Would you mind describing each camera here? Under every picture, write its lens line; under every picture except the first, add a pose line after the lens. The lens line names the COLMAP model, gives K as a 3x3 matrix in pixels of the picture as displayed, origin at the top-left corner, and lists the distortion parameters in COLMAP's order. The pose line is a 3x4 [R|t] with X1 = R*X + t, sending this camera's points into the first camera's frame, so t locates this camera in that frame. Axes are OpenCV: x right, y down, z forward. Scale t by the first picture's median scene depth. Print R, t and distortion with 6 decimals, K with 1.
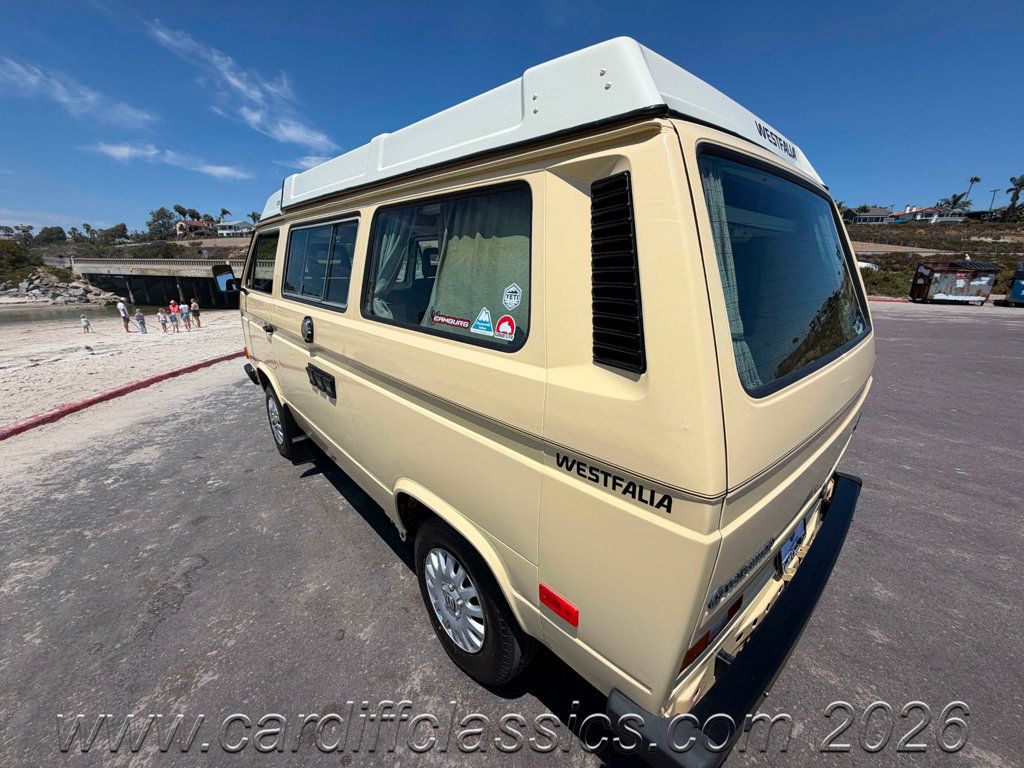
lens RADIAL K [[409.9, 0, 508.8], [0, 409.9, 384.1], [0, 0, 1]] dist [0.001646, 0.000479]
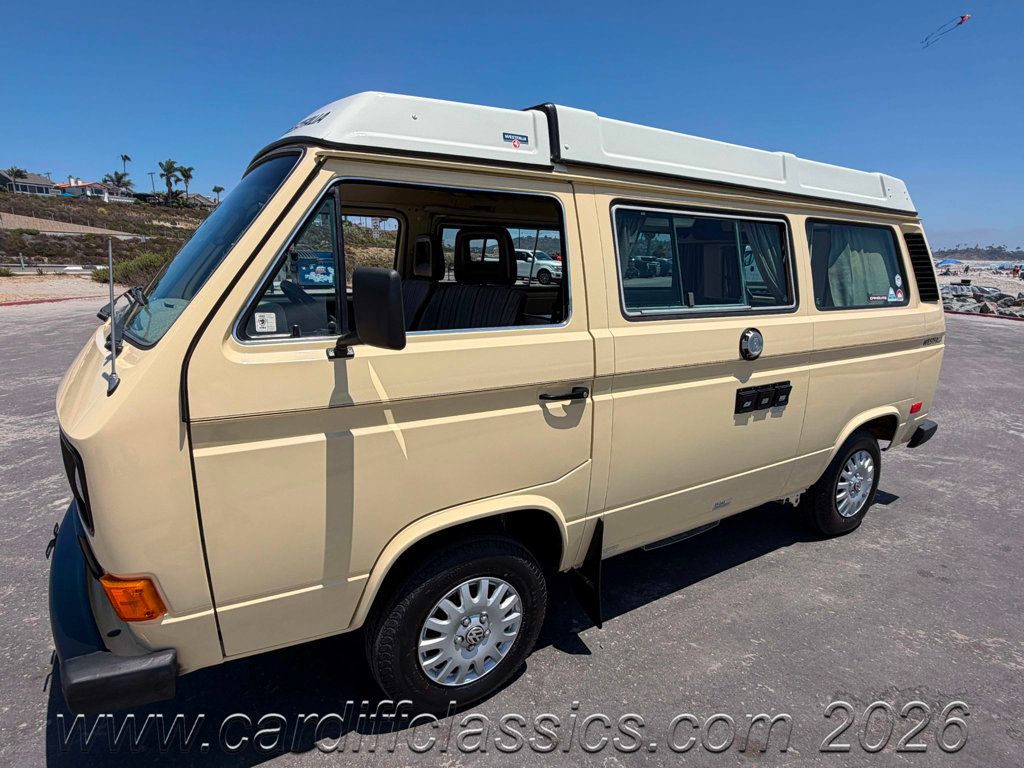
lens RADIAL K [[567.1, 0, 510.6], [0, 567.1, 381.5], [0, 0, 1]] dist [0.002173, 0.000471]
pose [[0.167572, -0.213867, 0.962383, -2.110759], [0.263578, 0.950369, 0.165302, -0.473518], [-0.949972, 0.225963, 0.215626, 1.549333]]
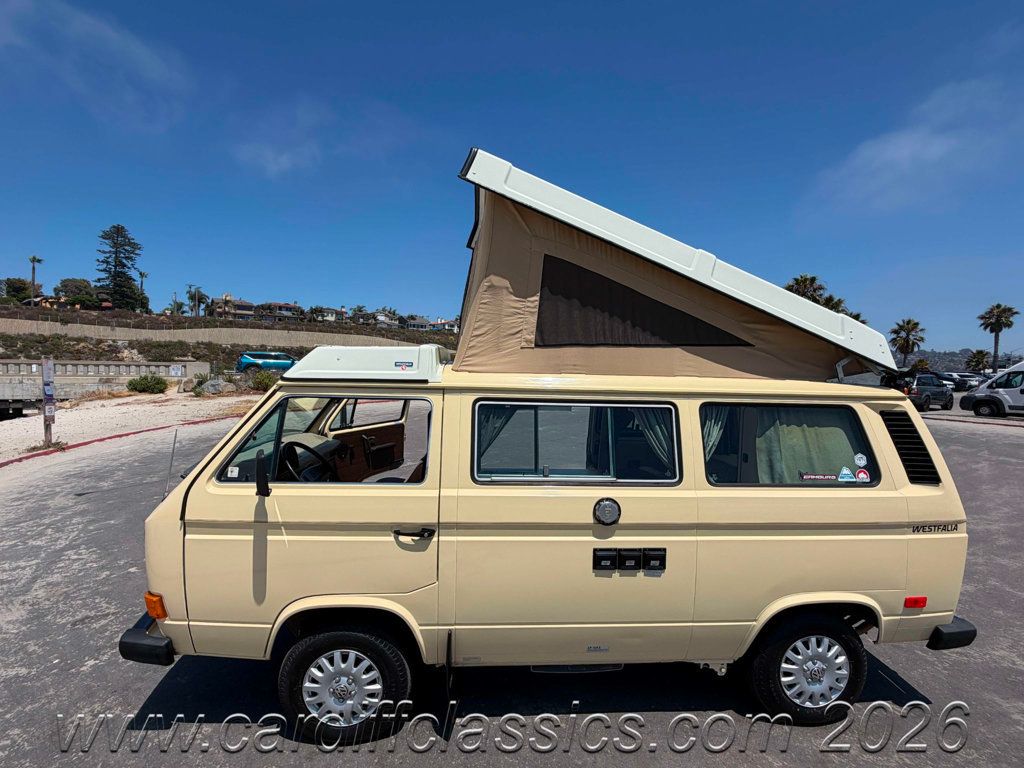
lens RADIAL K [[468.9, 0, 509.5], [0, 468.9, 381.3], [0, 0, 1]] dist [0.002154, -0.000010]
pose [[0.615938, -0.024693, 0.787407, -1.902939], [0.207461, 0.969312, -0.131886, -0.423136], [-0.759987, 0.244590, 0.602159, 0.536402]]
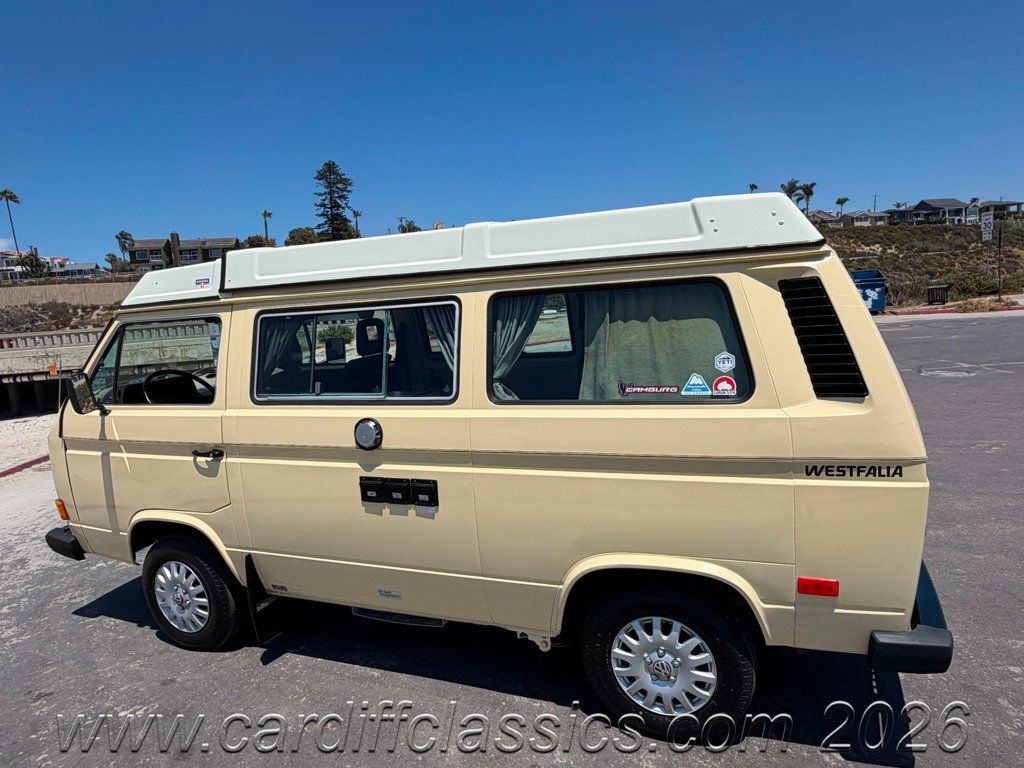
lens RADIAL K [[650.4, 0, 505.9], [0, 650.4, 384.5], [0, 0, 1]] dist [0.002792, -0.000535]
pose [[0.901311, -0.131981, 0.412577, -0.964808], [0.198647, 0.972333, -0.122919, -0.018291], [-0.384939, 0.192745, 0.902591, -0.380110]]
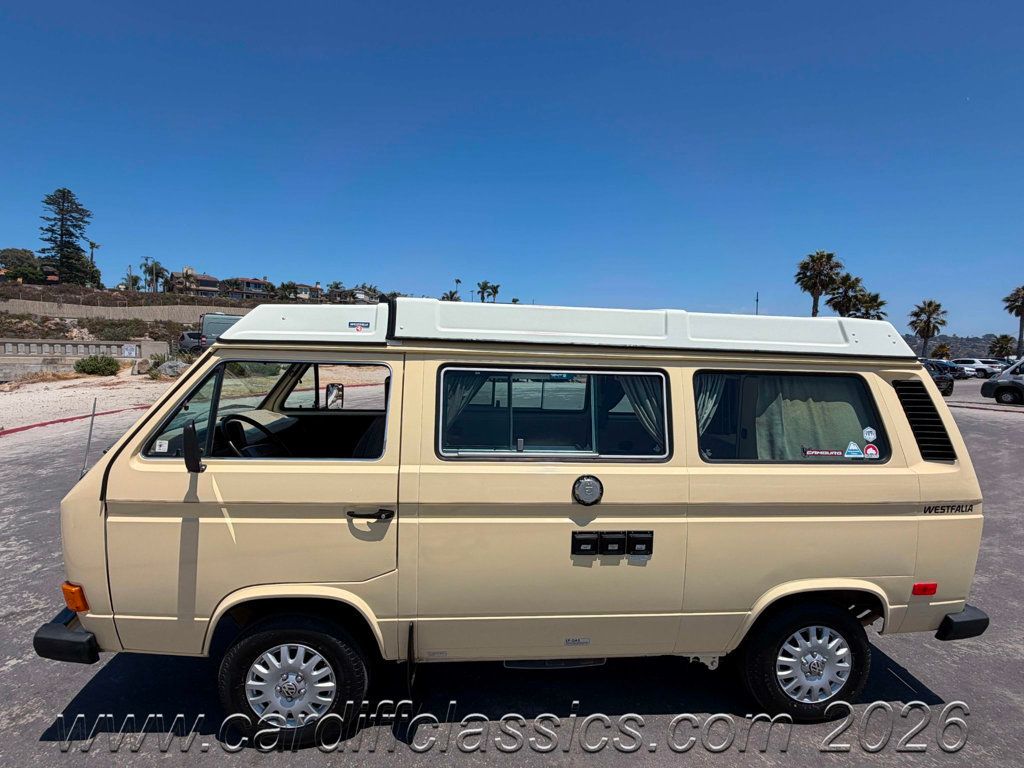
lens RADIAL K [[509.3, 0, 511.7], [0, 509.3, 383.0], [0, 0, 1]] dist [0.002149, -0.000313]
pose [[0.600432, -0.048362, 0.798212, -1.821724], [0.206098, 0.973808, -0.096030, -0.359549], [-0.772661, 0.222169, 0.594673, 0.539203]]
